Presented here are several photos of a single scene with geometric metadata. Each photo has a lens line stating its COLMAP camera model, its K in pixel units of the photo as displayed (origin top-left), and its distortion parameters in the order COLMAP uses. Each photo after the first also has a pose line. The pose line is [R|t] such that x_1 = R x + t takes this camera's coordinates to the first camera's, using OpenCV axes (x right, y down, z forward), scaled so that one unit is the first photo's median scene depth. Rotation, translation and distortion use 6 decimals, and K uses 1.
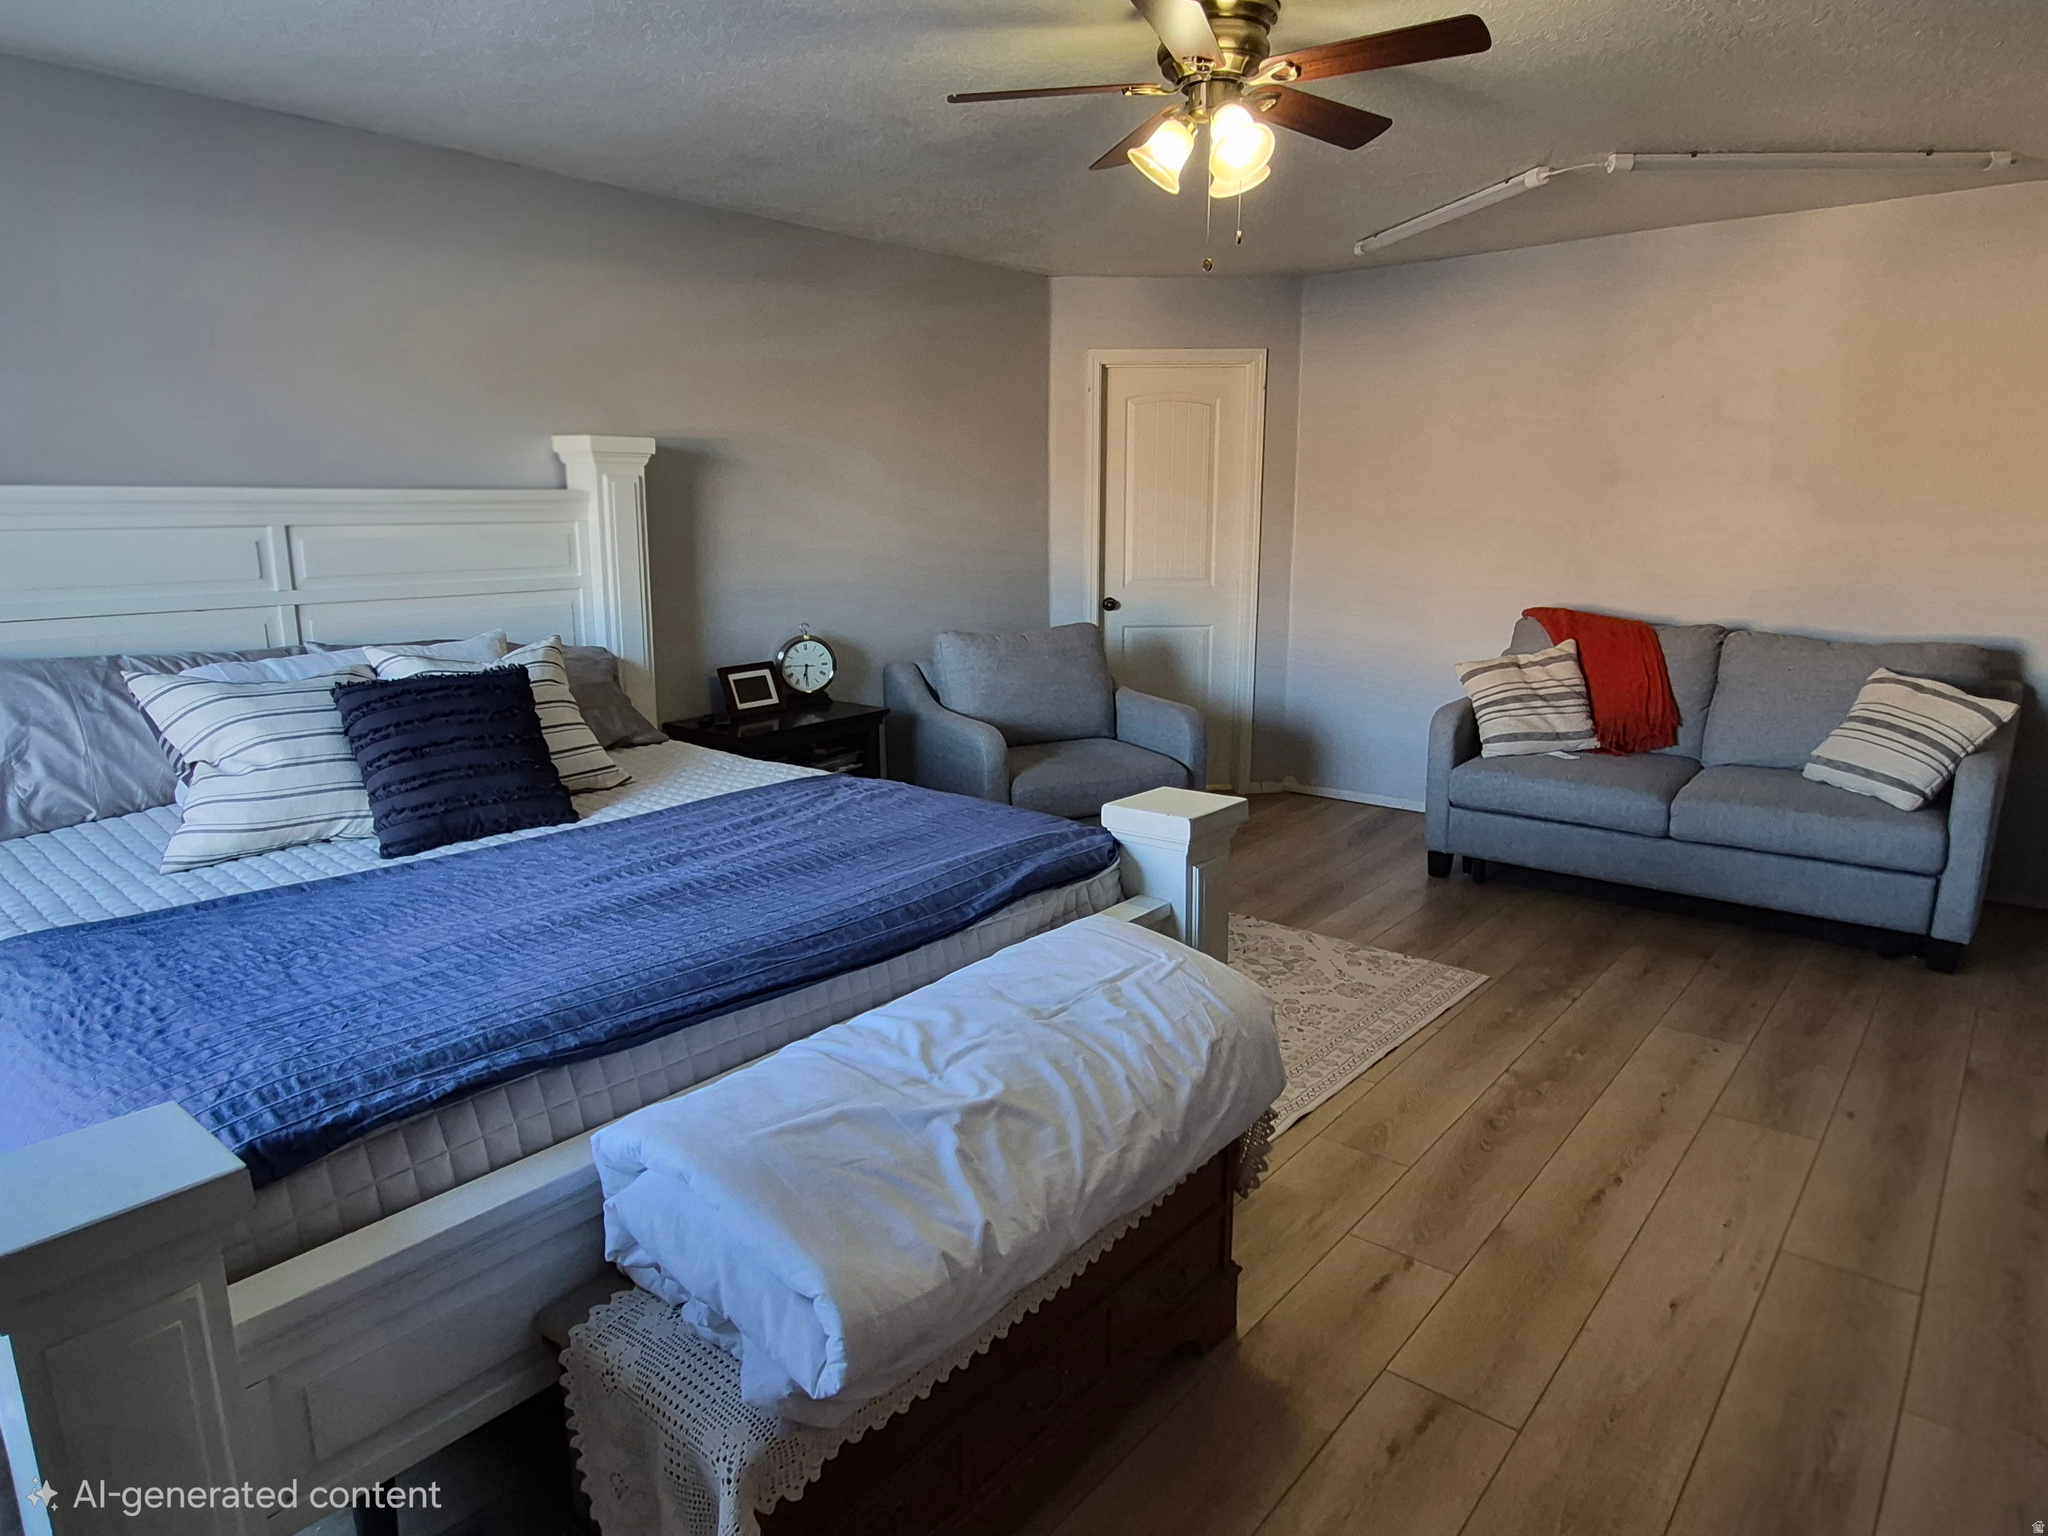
lens RADIAL K [[1259.5, 0, 1023.9], [0, 1259.5, 762.0], [0, 0, 1]] dist [0.009311, 0.000980]
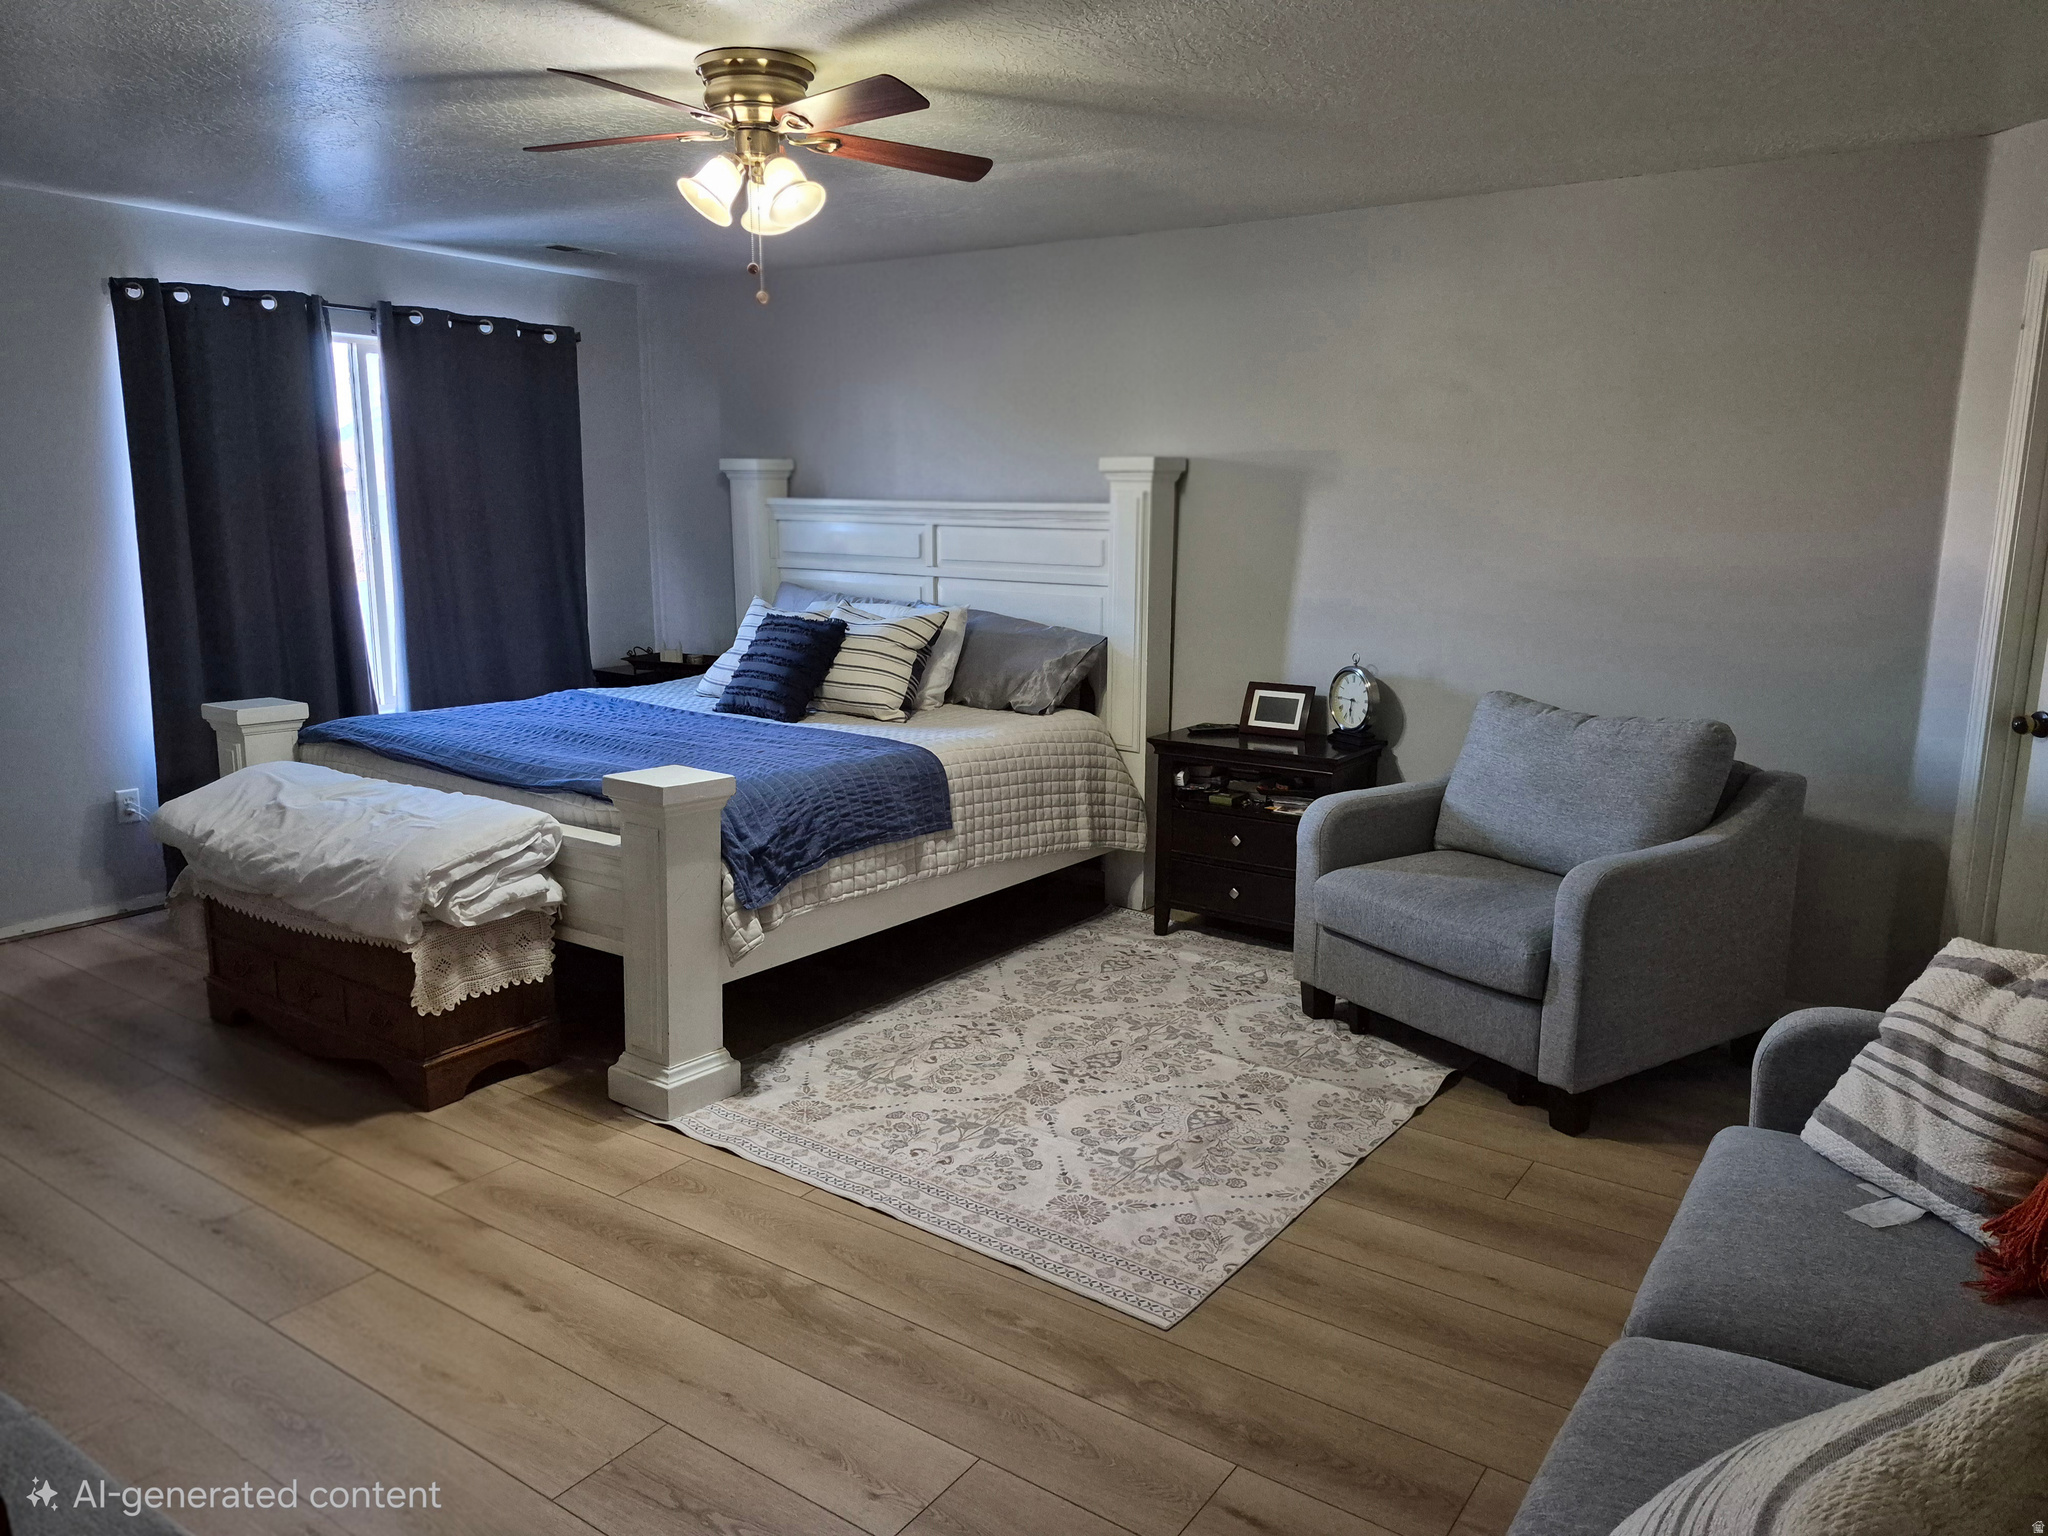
lens RADIAL K [[1435.7, 0, 1024.0], [0, 1435.7, 768.0], [0, 0, 1]] dist [0.107462, -0.183705]
pose [[0.066321, 0.188759, -0.979781, 1.049470], [-0.215137, 0.961552, 0.170684, -0.197576], [0.974329, 0.199468, 0.104380, 0.864453]]
